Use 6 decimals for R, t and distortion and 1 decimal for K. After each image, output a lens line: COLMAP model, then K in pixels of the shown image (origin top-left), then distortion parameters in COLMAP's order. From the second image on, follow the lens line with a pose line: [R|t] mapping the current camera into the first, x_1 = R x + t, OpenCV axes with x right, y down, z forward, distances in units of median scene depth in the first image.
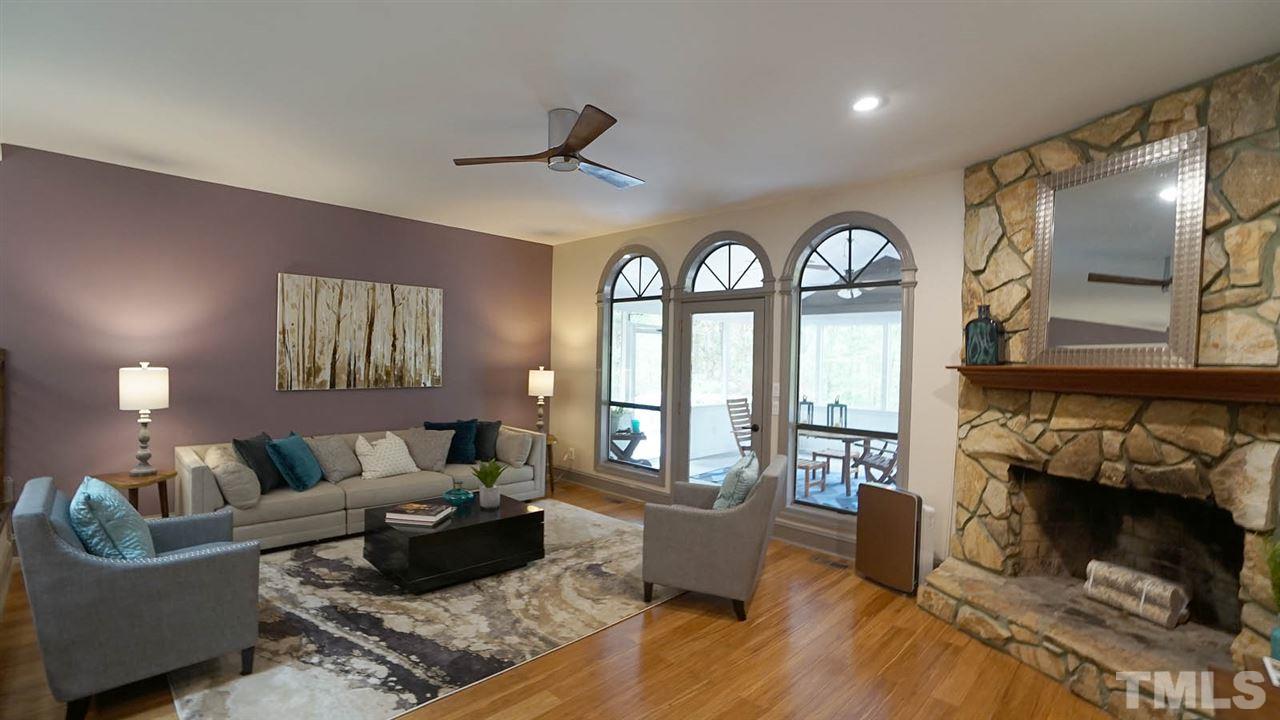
lens RADIAL K [[562.8, 0, 640.0], [0, 562.8, 360.0], [0, 0, 1]] dist [0.001458, 0.000114]
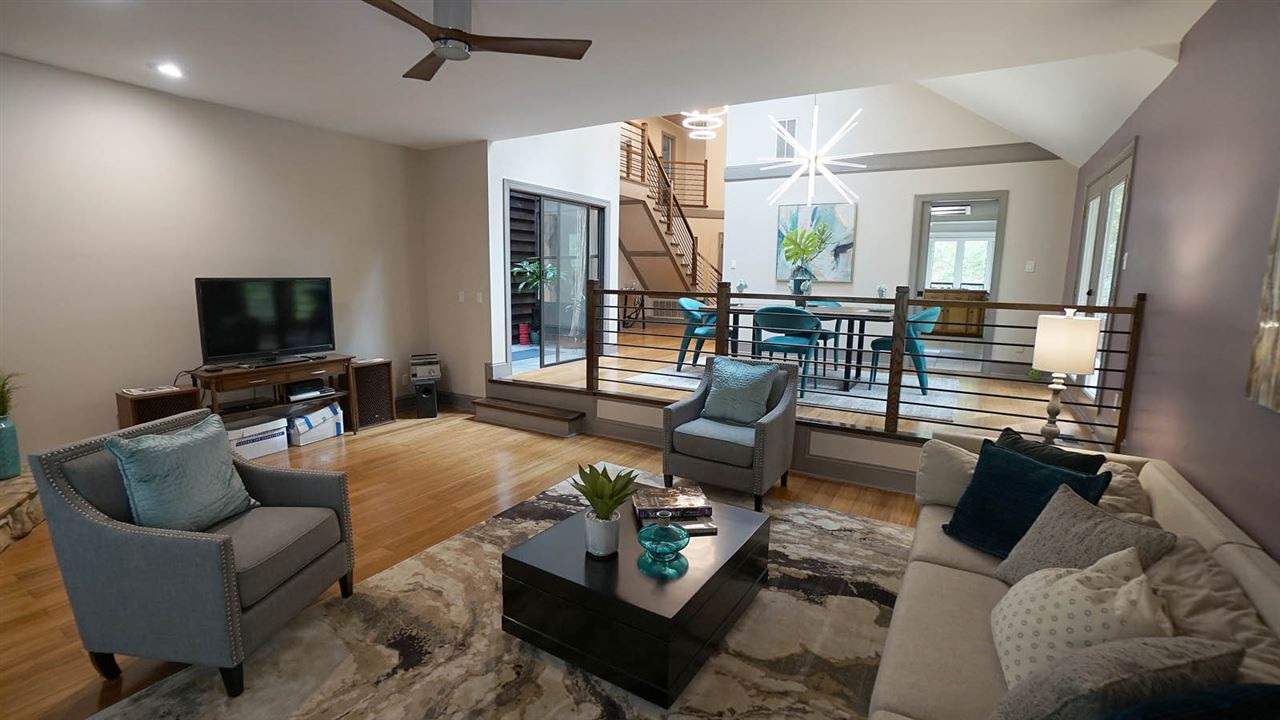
lens RADIAL K [[562.8, 0, 640.0], [0, 562.8, 360.0], [0, 0, 1]] dist [0.001458, 0.000114]
pose [[-0.971657, 0.001577, -0.236390, -0.254200], [-0.037961, 0.985959, 0.162616, -0.040930], [0.233327, 0.166980, -0.957954, 2.336493]]
